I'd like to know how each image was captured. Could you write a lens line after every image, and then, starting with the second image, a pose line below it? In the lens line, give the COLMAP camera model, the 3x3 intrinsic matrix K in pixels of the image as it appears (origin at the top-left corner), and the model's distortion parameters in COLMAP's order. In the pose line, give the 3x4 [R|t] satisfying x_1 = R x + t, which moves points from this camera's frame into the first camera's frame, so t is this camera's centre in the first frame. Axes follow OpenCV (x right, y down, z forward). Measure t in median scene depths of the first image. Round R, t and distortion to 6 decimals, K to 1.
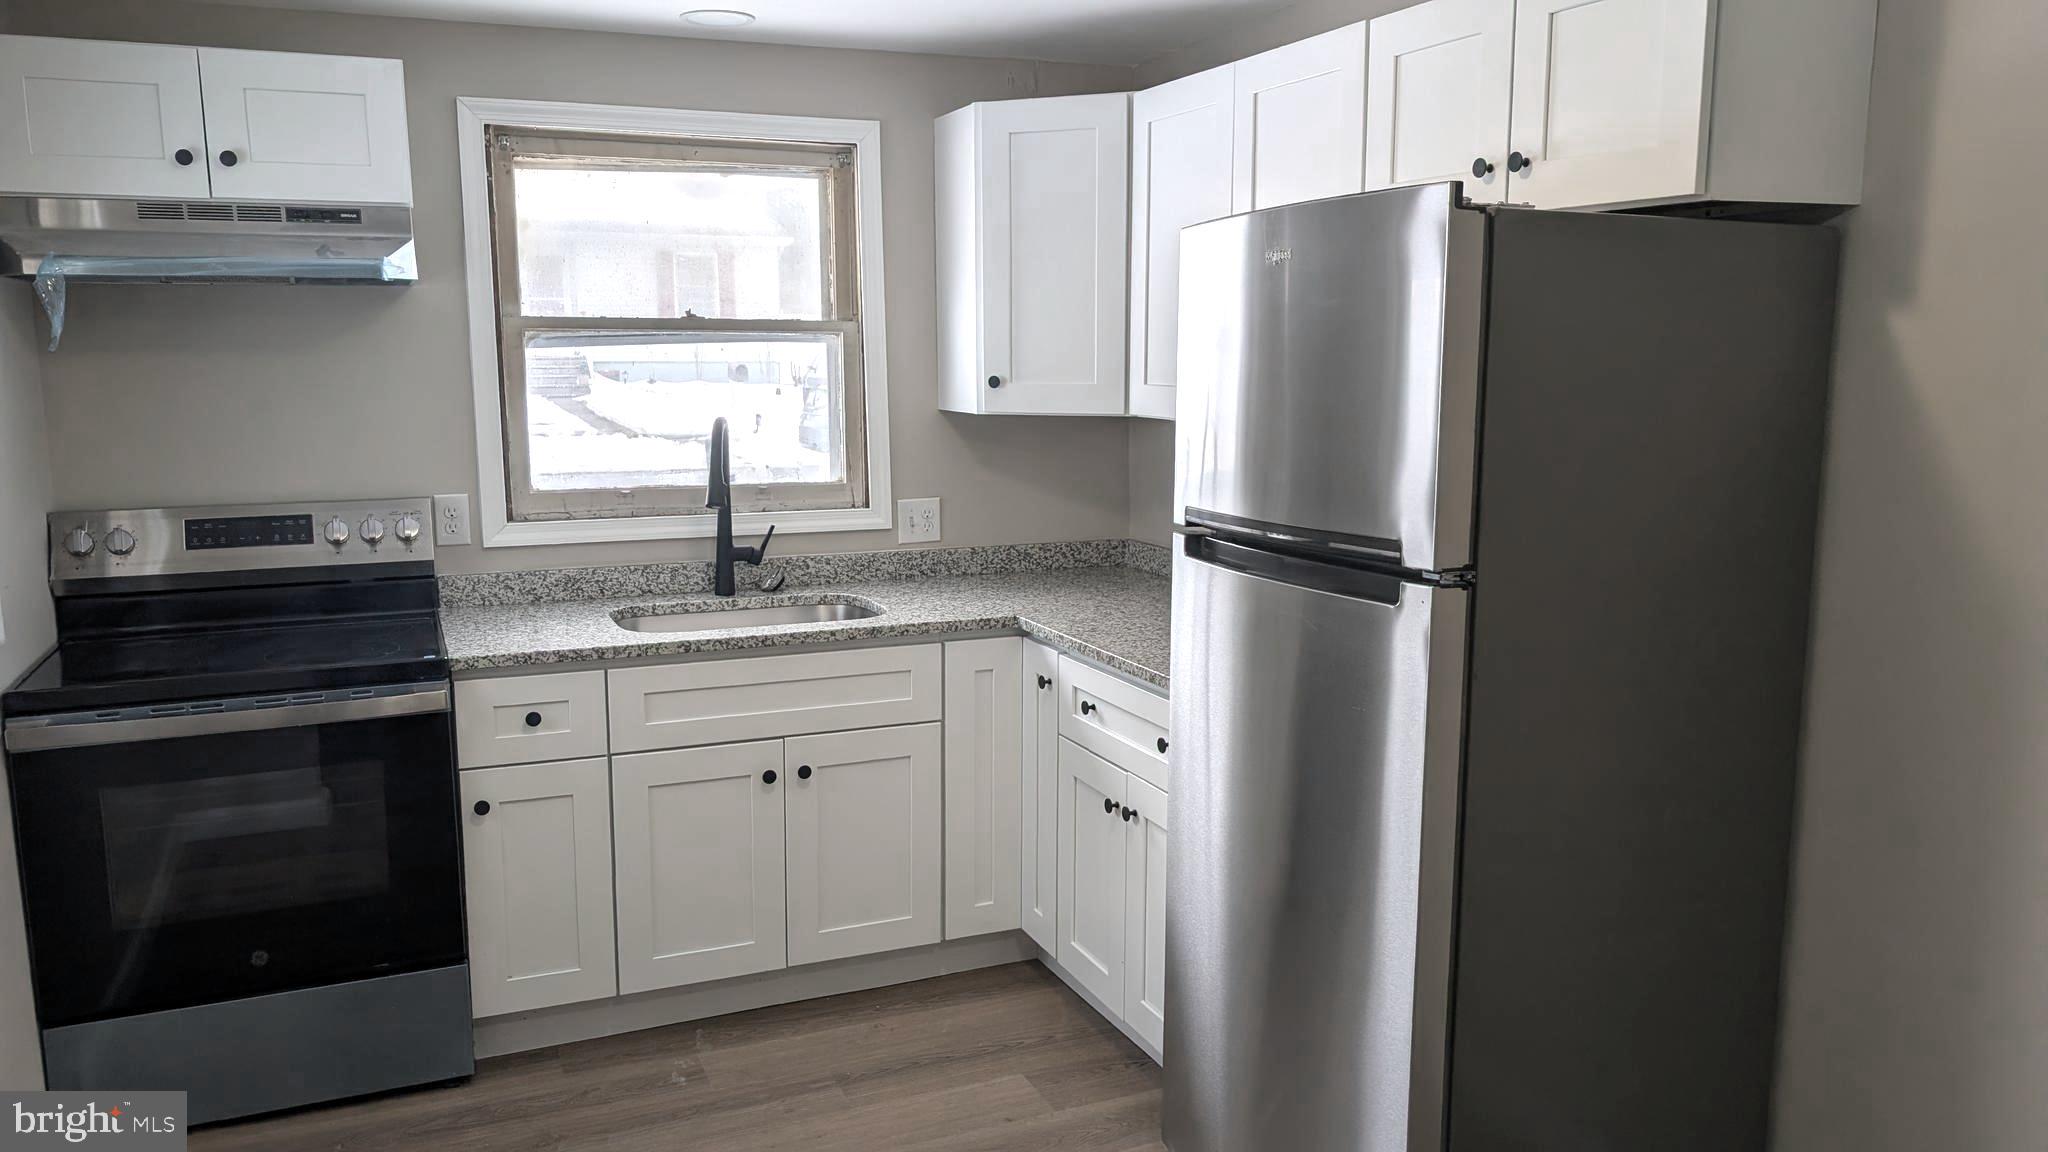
lens RADIAL K [[1462.4, 0, 1019.7], [0, 1462.4, 583.6], [0, 0, 1]] dist [0.009730, 0.001035]
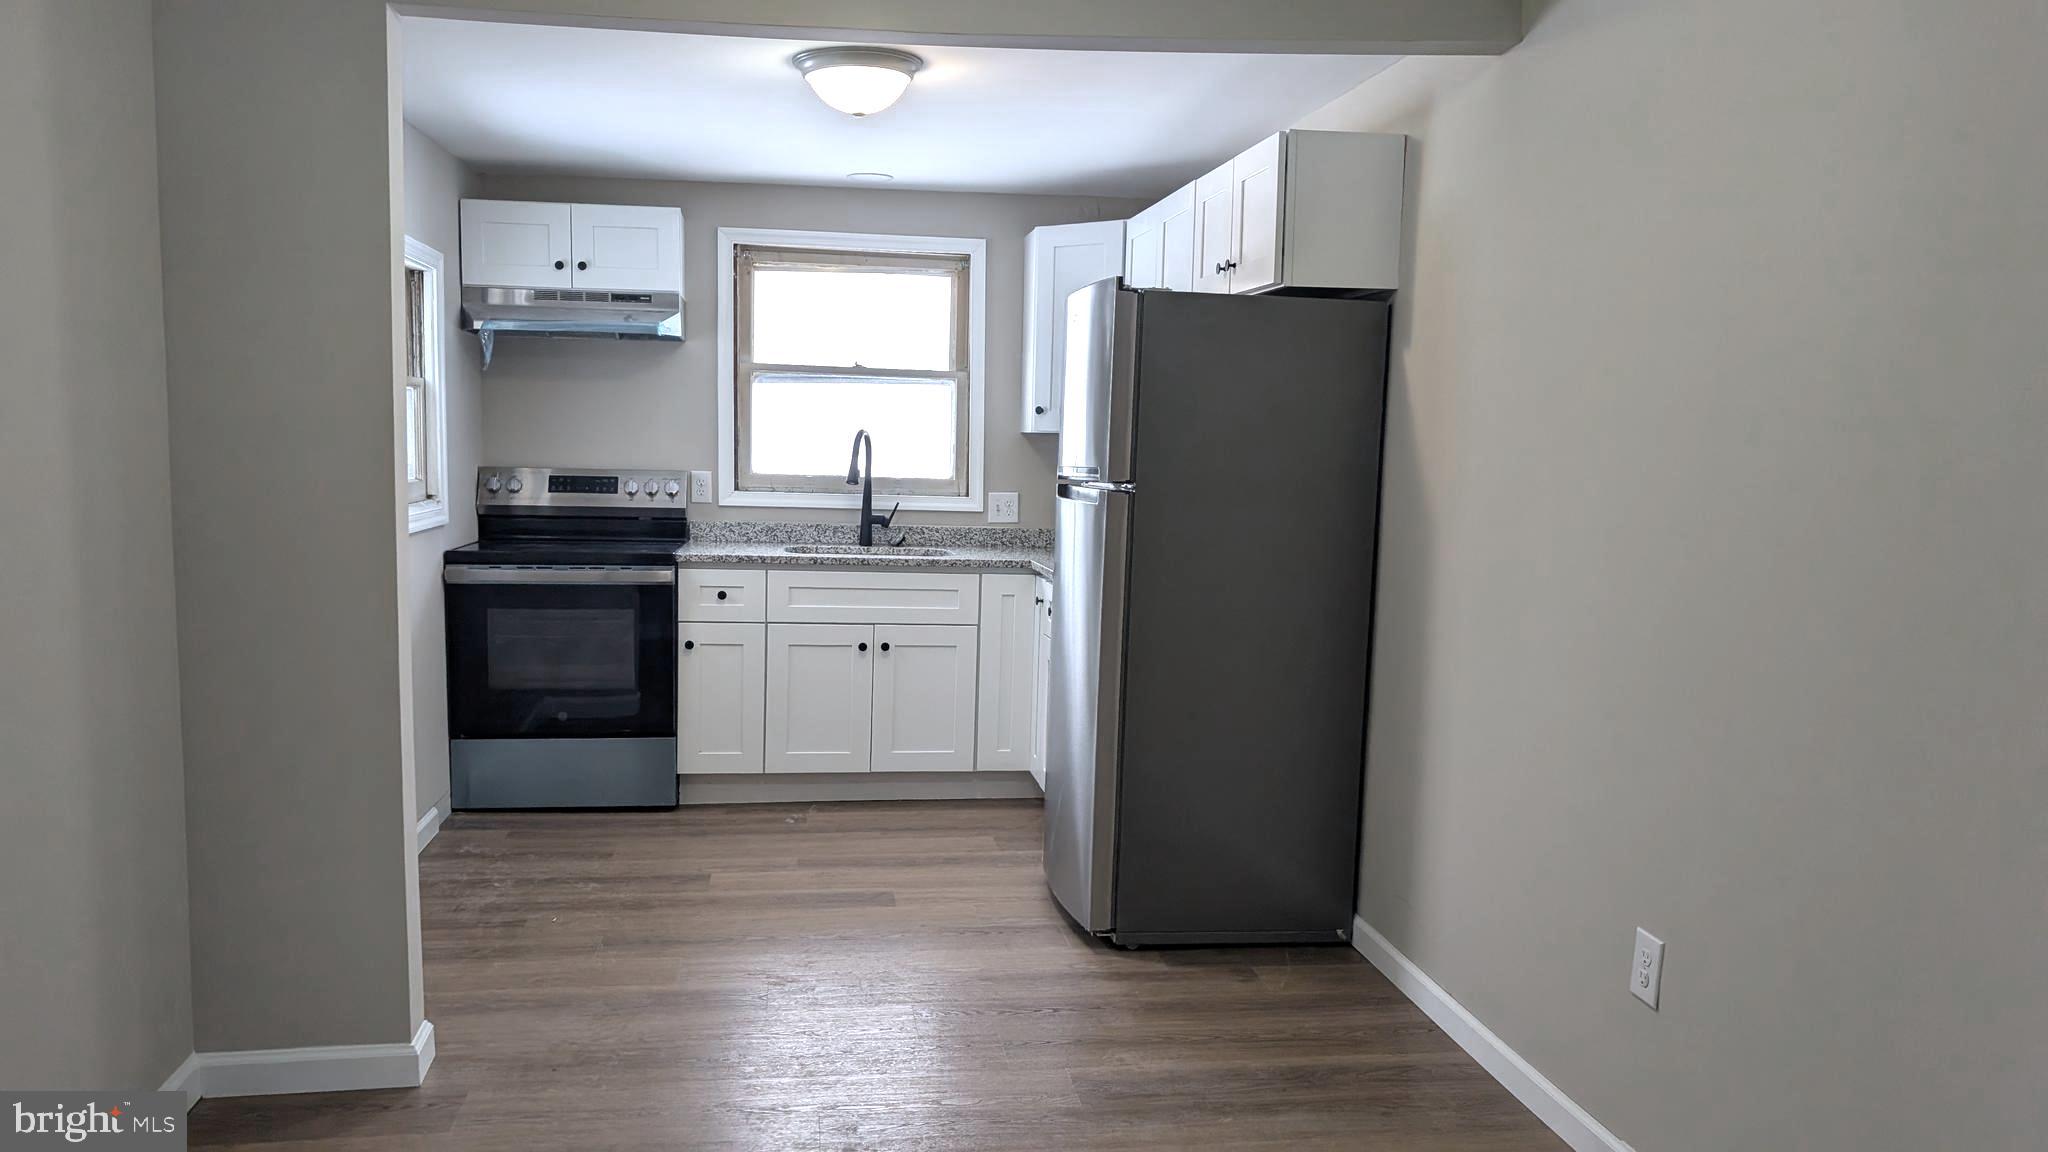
lens RADIAL K [[1453.3, 0, 1024.2], [0, 1453.3, 625.5], [0, 0, 1]] dist [0.048778, -0.001684]
pose [[0.968087, 0.056827, -0.244088, 0.377533], [-0.065434, 0.997484, -0.027290, 0.136138], [0.241923, 0.042391, 0.969369, -0.490508]]
